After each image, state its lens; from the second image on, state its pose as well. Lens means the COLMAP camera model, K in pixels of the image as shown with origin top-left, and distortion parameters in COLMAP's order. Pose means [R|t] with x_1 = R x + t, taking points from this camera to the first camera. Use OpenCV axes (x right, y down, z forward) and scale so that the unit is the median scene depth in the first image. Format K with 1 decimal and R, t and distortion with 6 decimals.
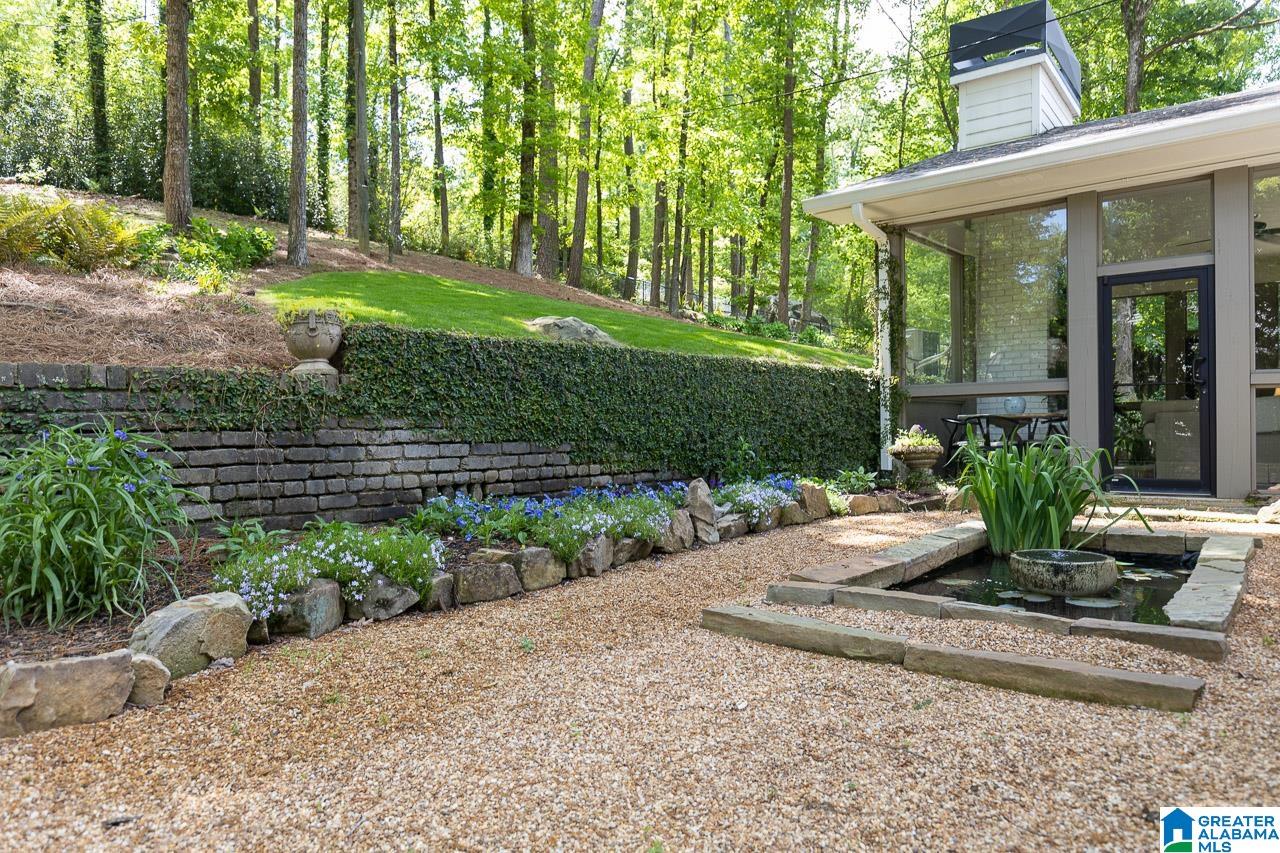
lens RADIAL K [[823.3, 0, 640.0], [0, 823.3, 426.5], [0, 0, 1]] dist [0.001198, -0.000397]
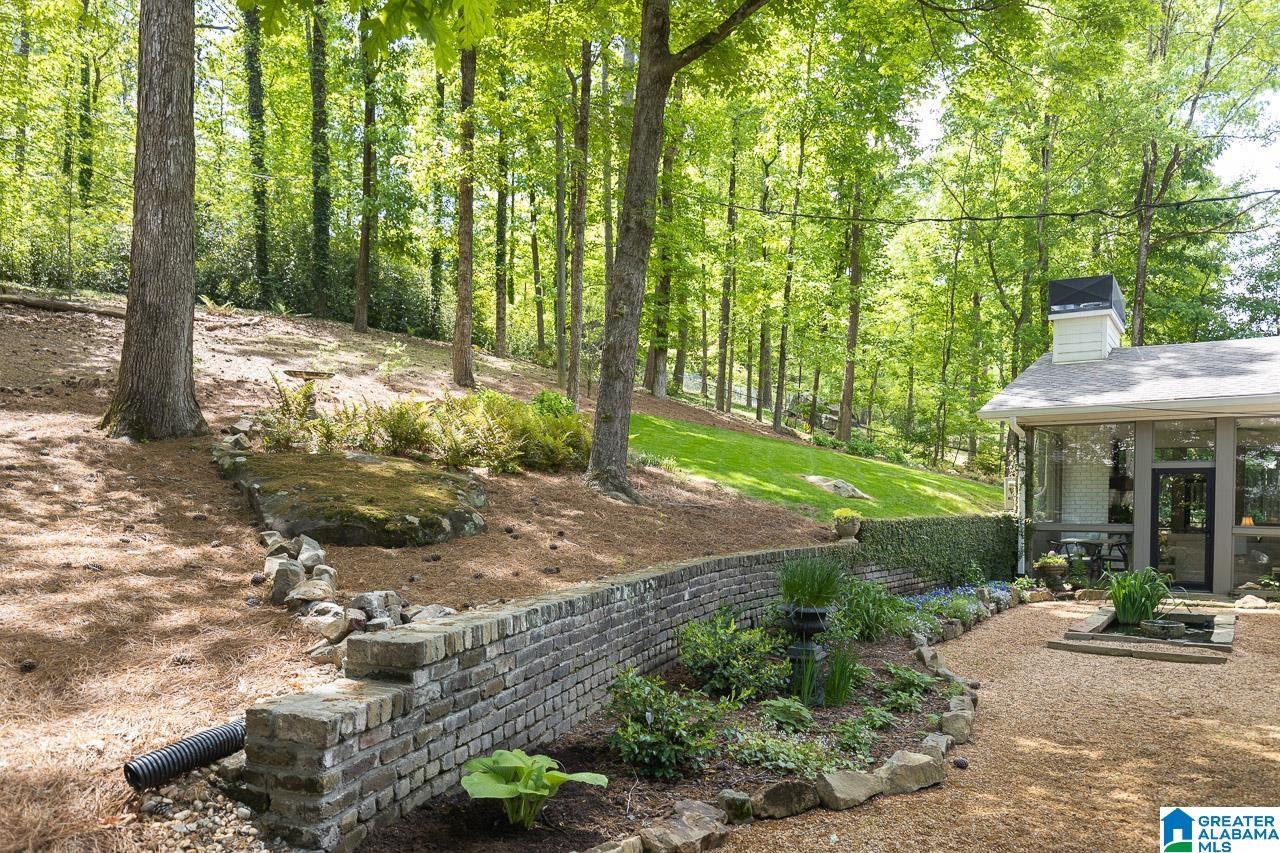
lens RADIAL K [[888.6, 0, 641.7], [0, 888.6, 511.5], [0, 0, 1]] dist [-0.007919, -0.005918]
pose [[0.997561, 0.011773, 0.068796, -0.806625], [-0.013462, 0.999618, 0.024140, -0.142675], [-0.068485, -0.025007, 0.997339, -1.001378]]
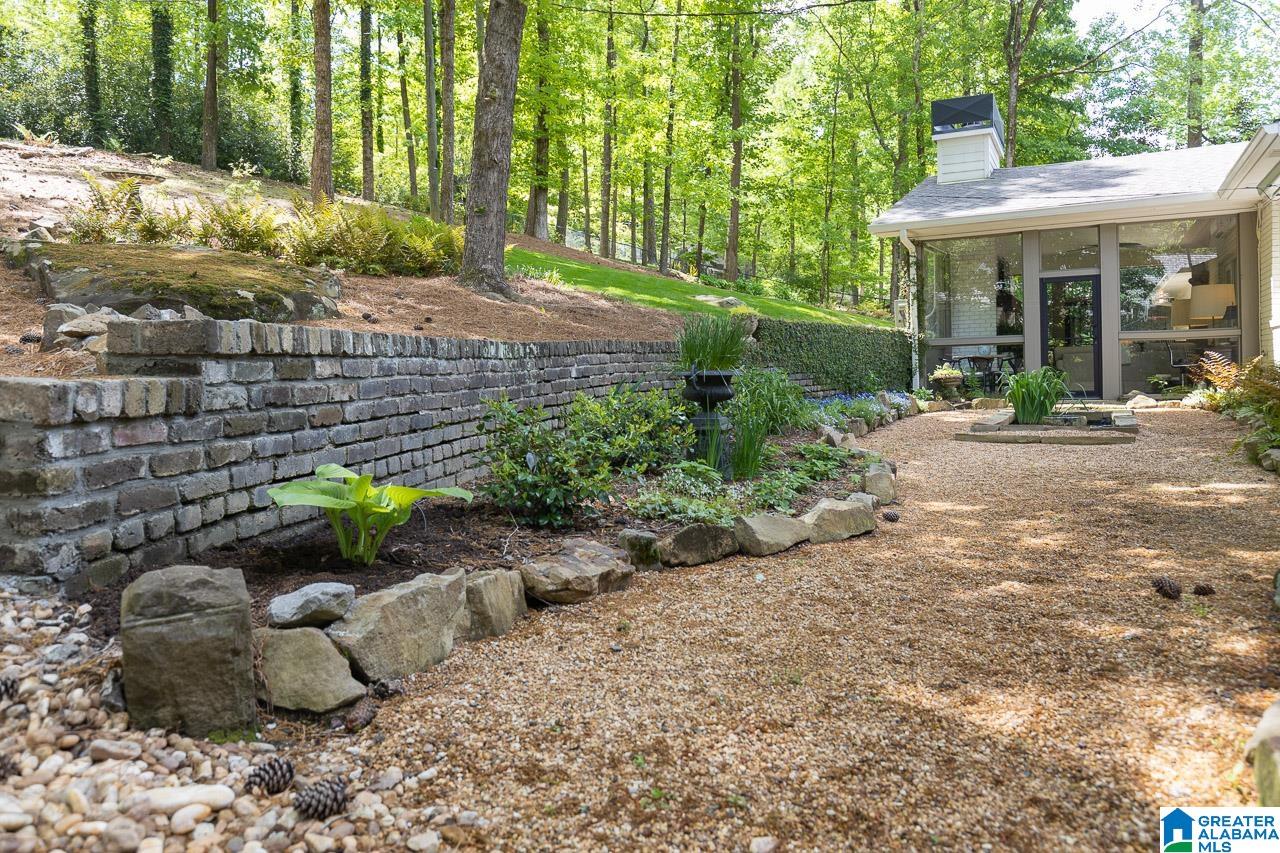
lens RADIAL K [[893.9, 0, 642.3], [0, 893.9, 379.4], [0, 0, 1]] dist [0.005327, -0.004346]
pose [[0.980703, -0.016212, 0.194832, -0.788795], [0.013899, 0.999816, 0.013237, -0.000893], [-0.195011, -0.010274, 0.980747, -0.865144]]
